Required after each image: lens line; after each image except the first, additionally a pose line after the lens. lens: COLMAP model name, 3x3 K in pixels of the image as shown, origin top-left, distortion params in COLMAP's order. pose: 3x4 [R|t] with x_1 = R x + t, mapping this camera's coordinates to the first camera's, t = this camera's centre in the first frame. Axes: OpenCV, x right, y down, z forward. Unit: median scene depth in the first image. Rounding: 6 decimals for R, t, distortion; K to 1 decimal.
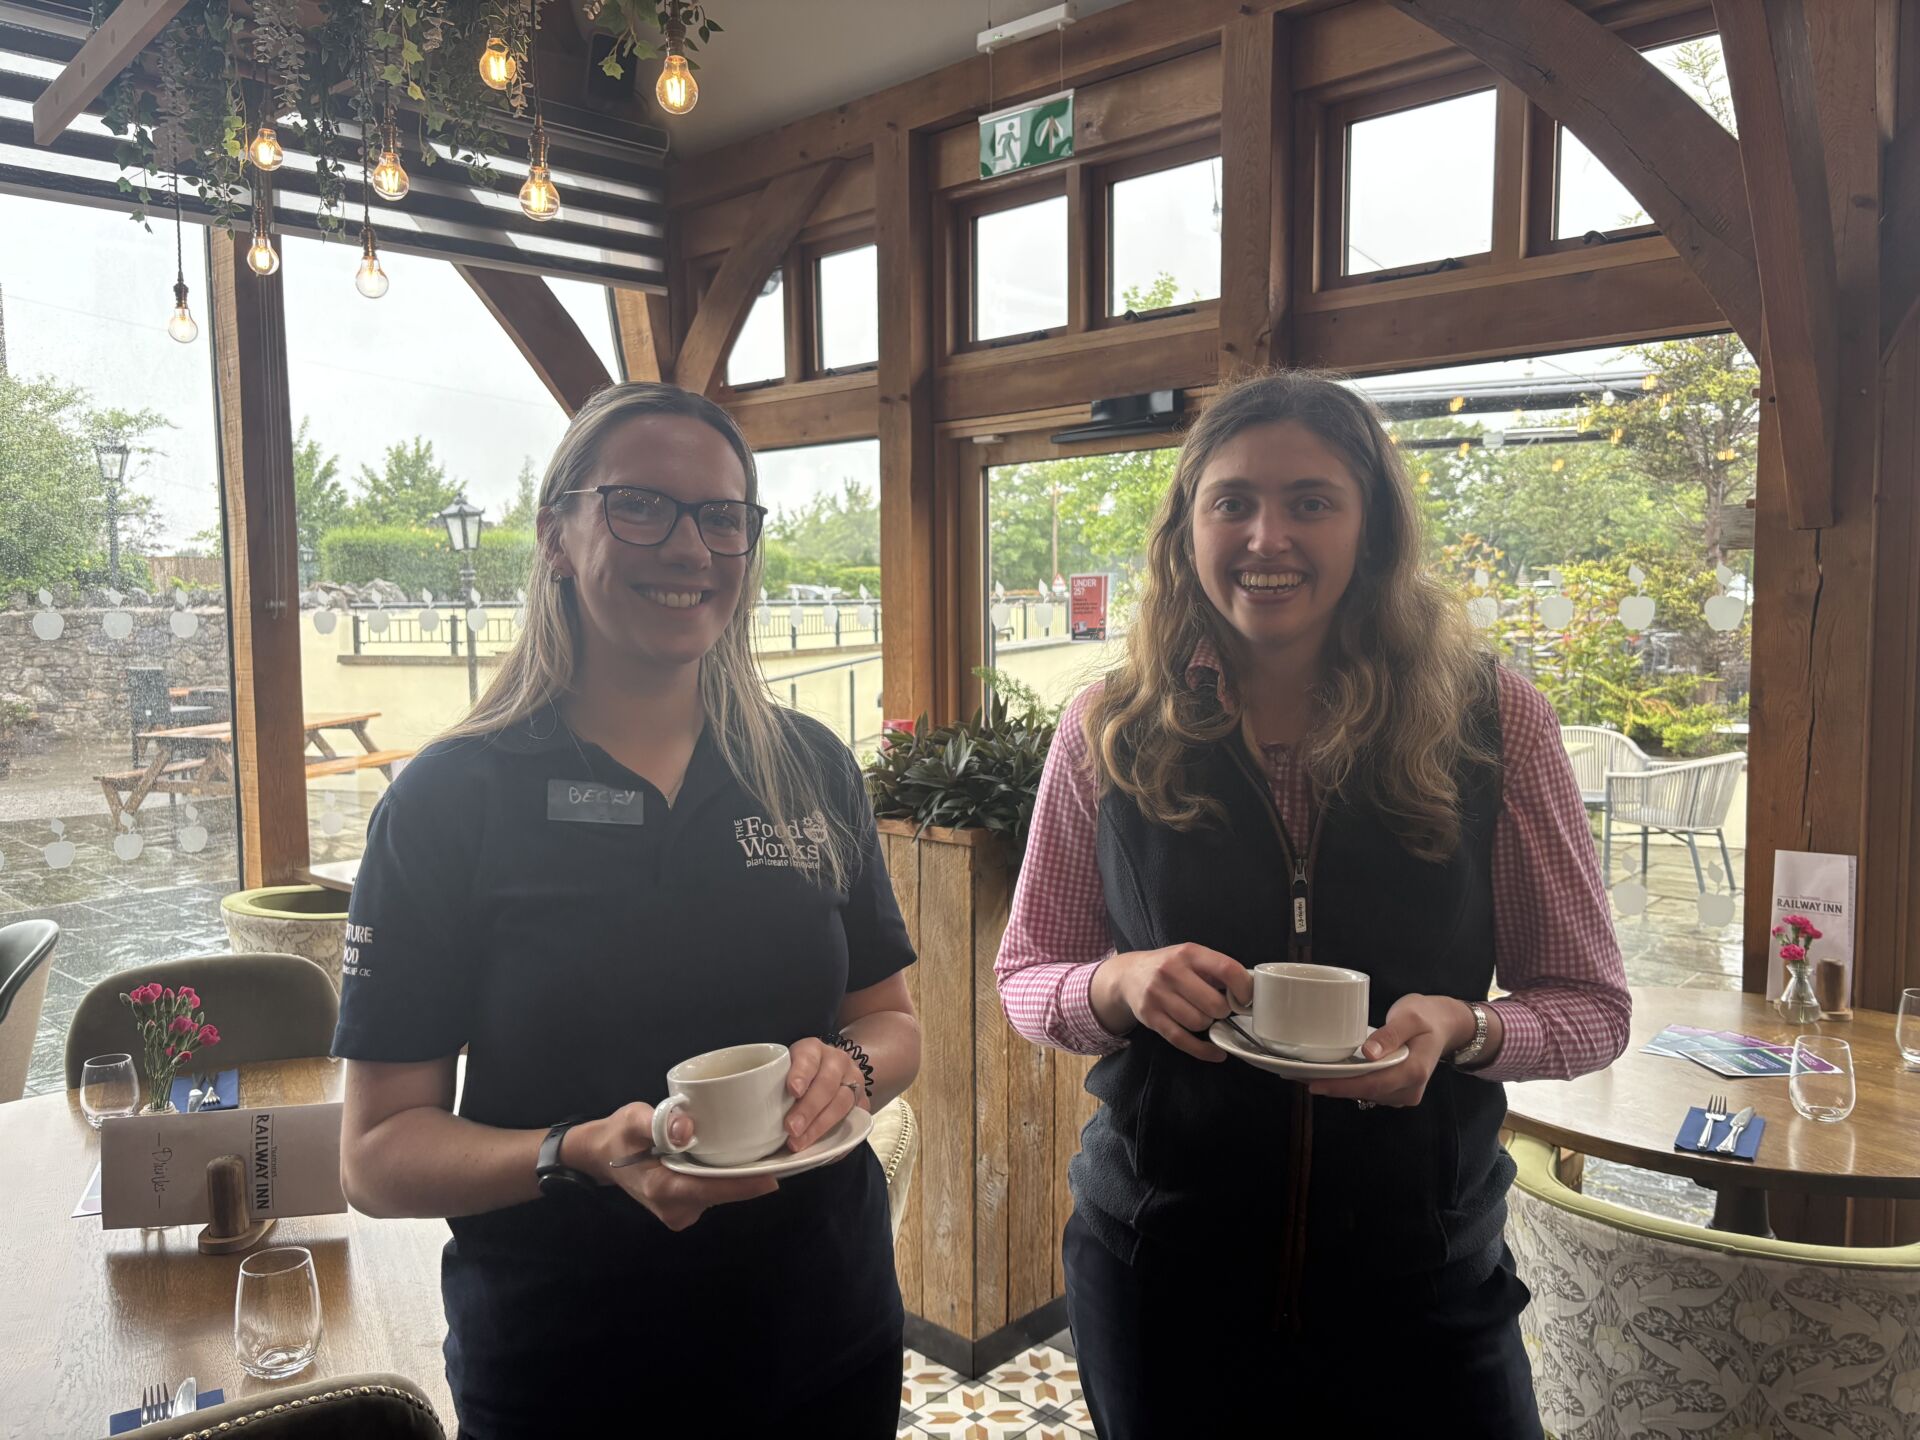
lens RADIAL K [[1462.7, 0, 958.4], [0, 1462.7, 701.5], [0, 0, 1]] dist [0.109822, -0.176572]
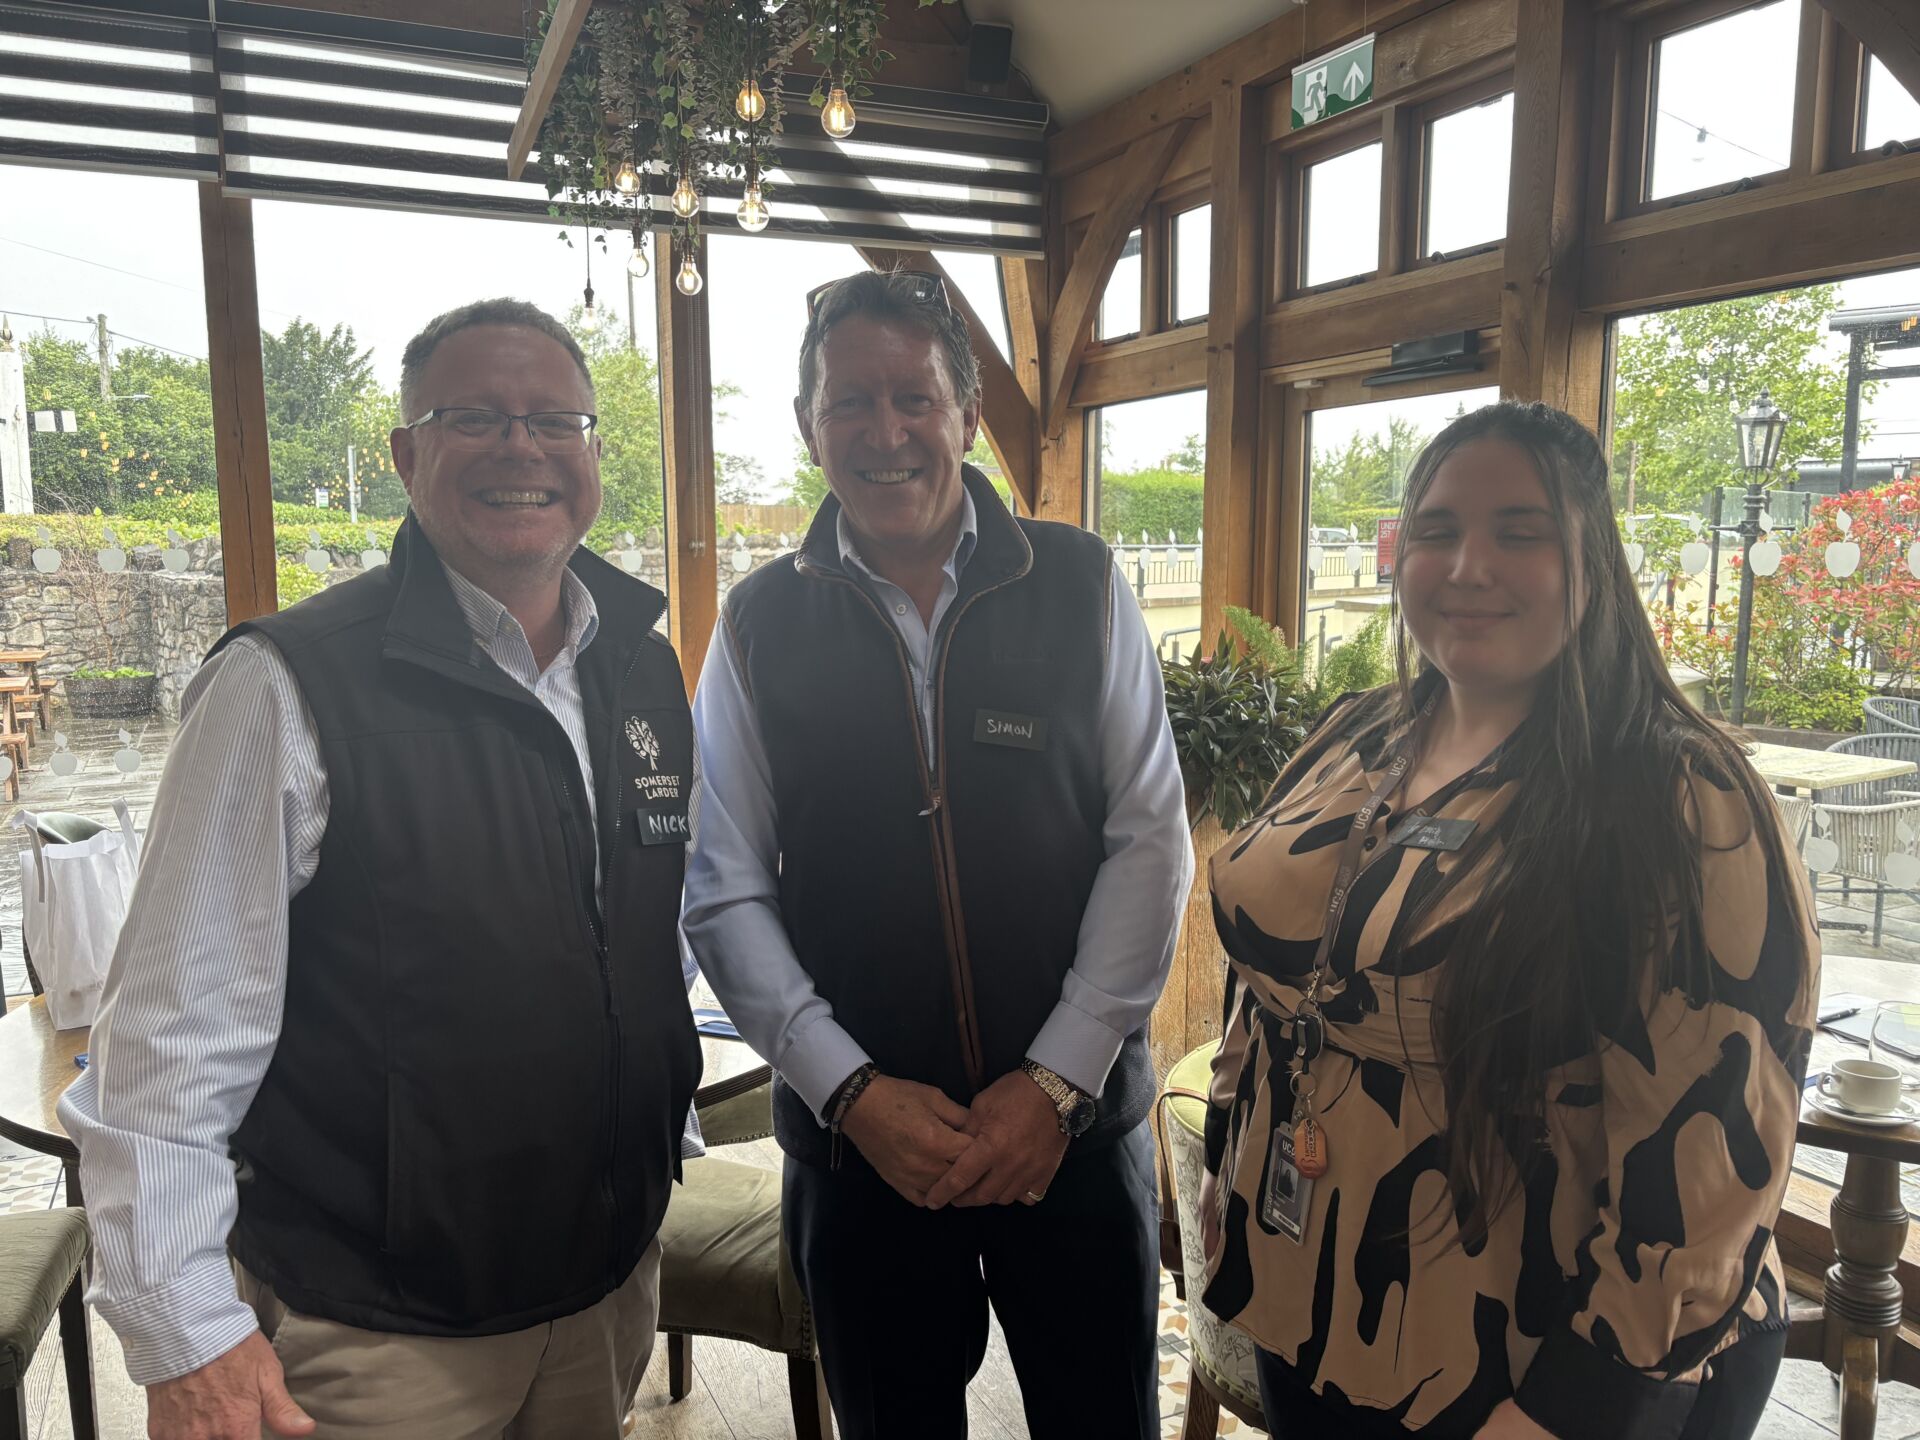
lens RADIAL K [[1472.2, 0, 968.2], [0, 1472.2, 740.0], [0, 0, 1]] dist [0.020556, 0.005350]
pose [[0.934116, 0.051833, -0.353187, 0.173794], [-0.029178, 0.997178, 0.069172, 0.004005], [0.355776, -0.054309, 0.932992, -0.056201]]
